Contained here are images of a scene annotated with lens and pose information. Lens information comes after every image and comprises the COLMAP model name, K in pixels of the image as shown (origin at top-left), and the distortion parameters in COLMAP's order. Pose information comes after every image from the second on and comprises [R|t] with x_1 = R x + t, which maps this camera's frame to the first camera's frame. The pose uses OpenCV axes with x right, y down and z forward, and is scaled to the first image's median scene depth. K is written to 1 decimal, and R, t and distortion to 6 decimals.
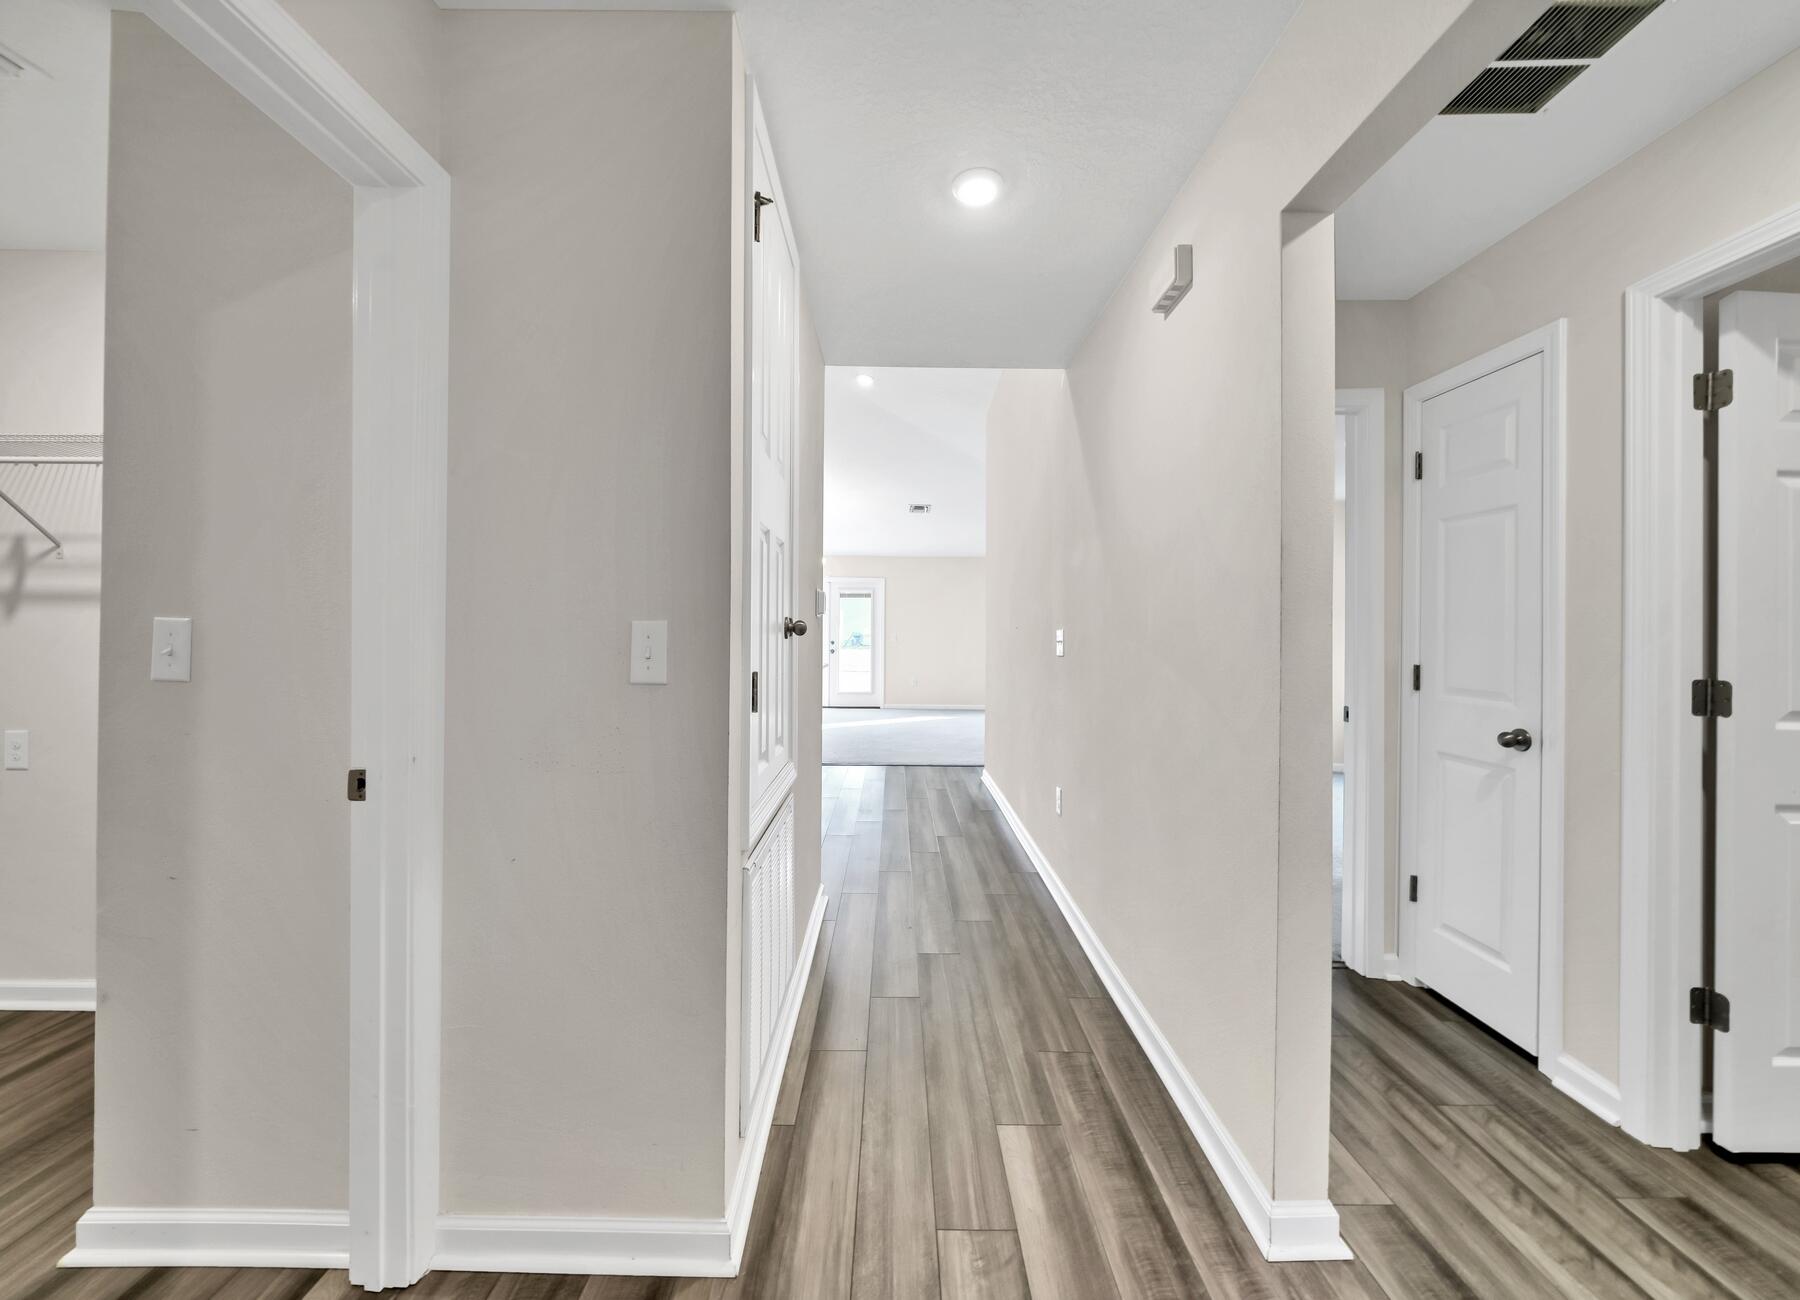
lens RADIAL K [[629.3, 0, 902.0], [0, 629.3, 640.0], [0, 0, 1]] dist [-0.000102, -0.000085]
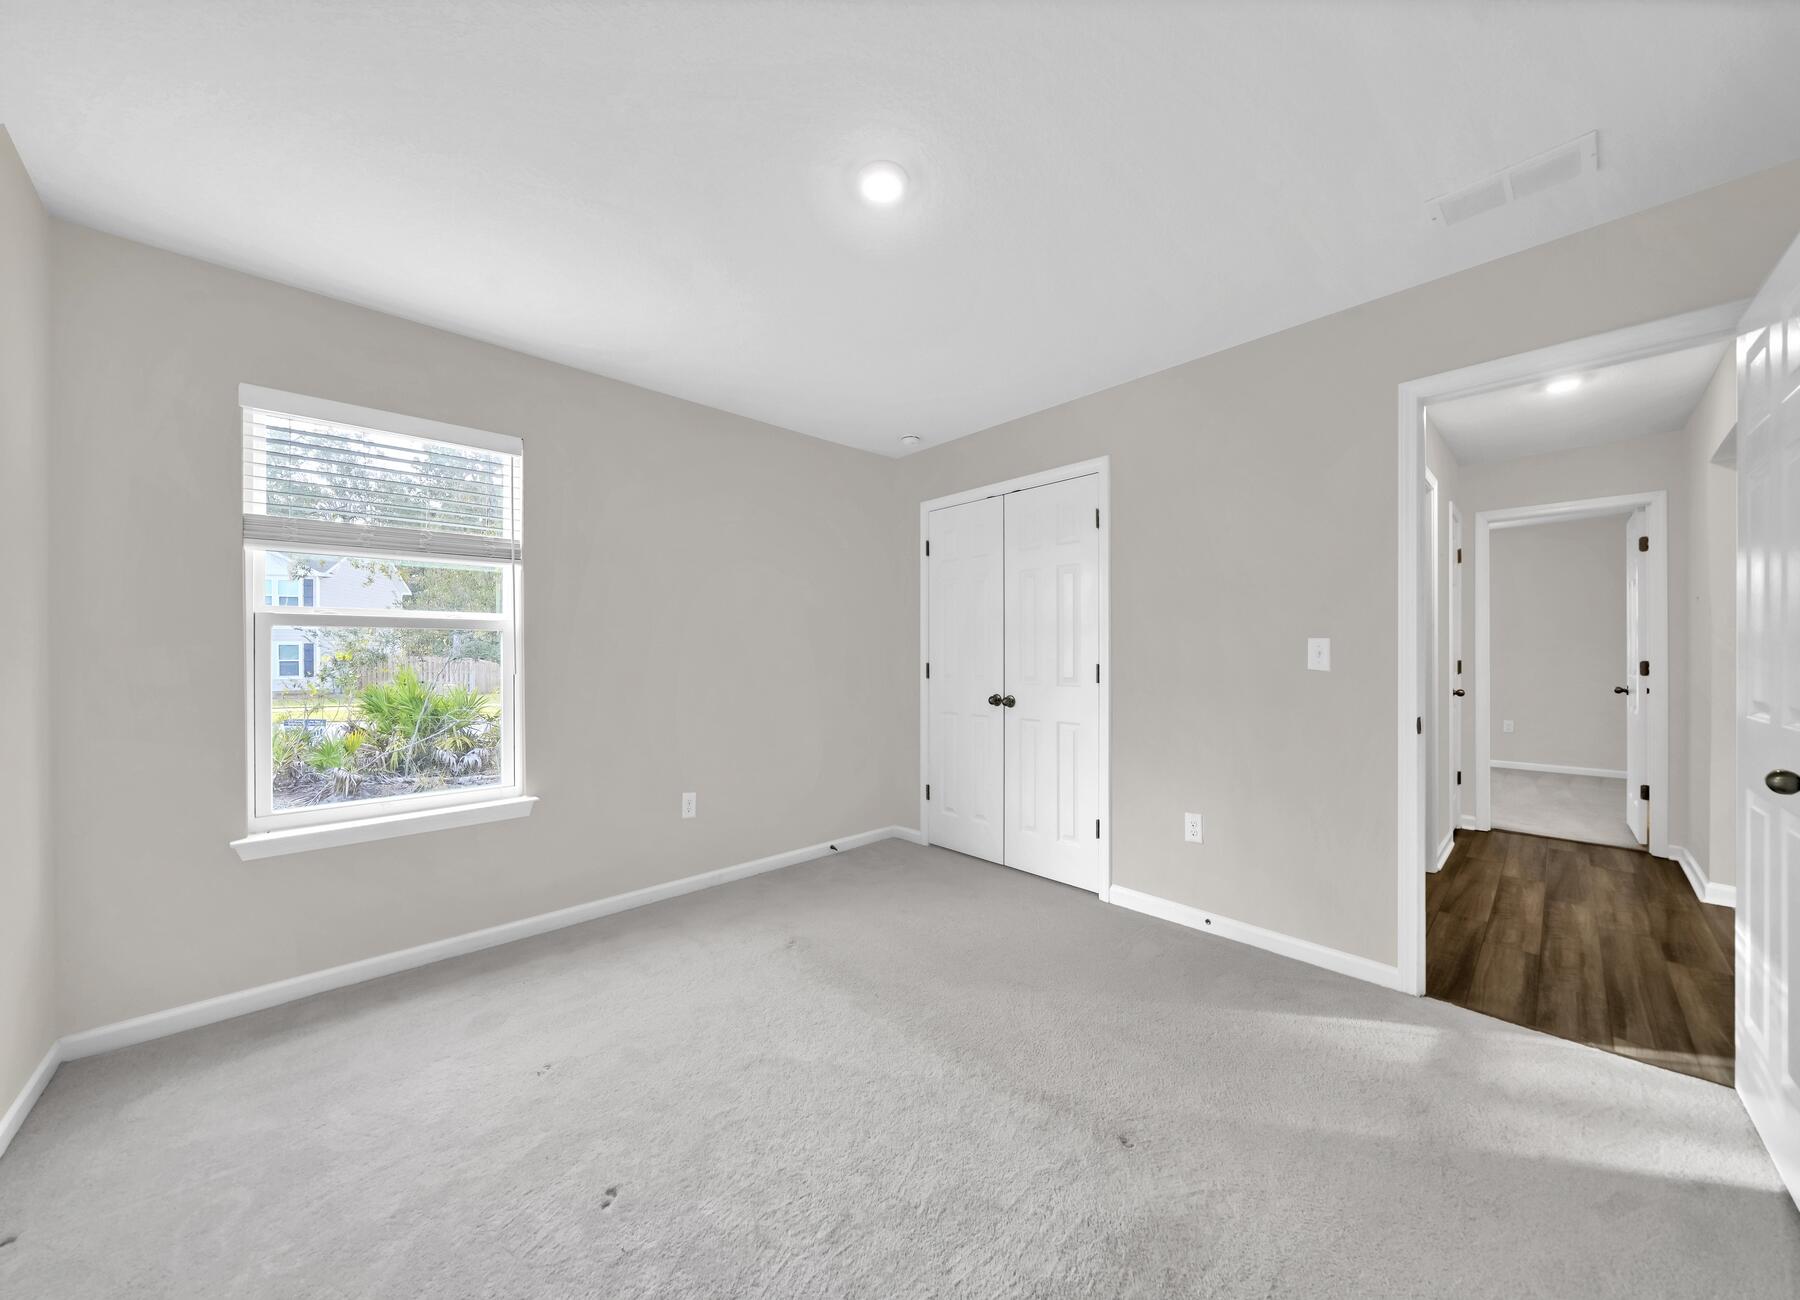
lens RADIAL K [[629.3, 0, 902.0], [0, 629.3, 640.0], [0, 0, 1]] dist [-0.000102, -0.000085]
pose [[-0.680968, -0.002215, 0.732310, 0.894005], [0.001917, 0.999987, 0.004806, -0.033799], [-0.732310, 0.004676, -0.680955, 3.588477]]
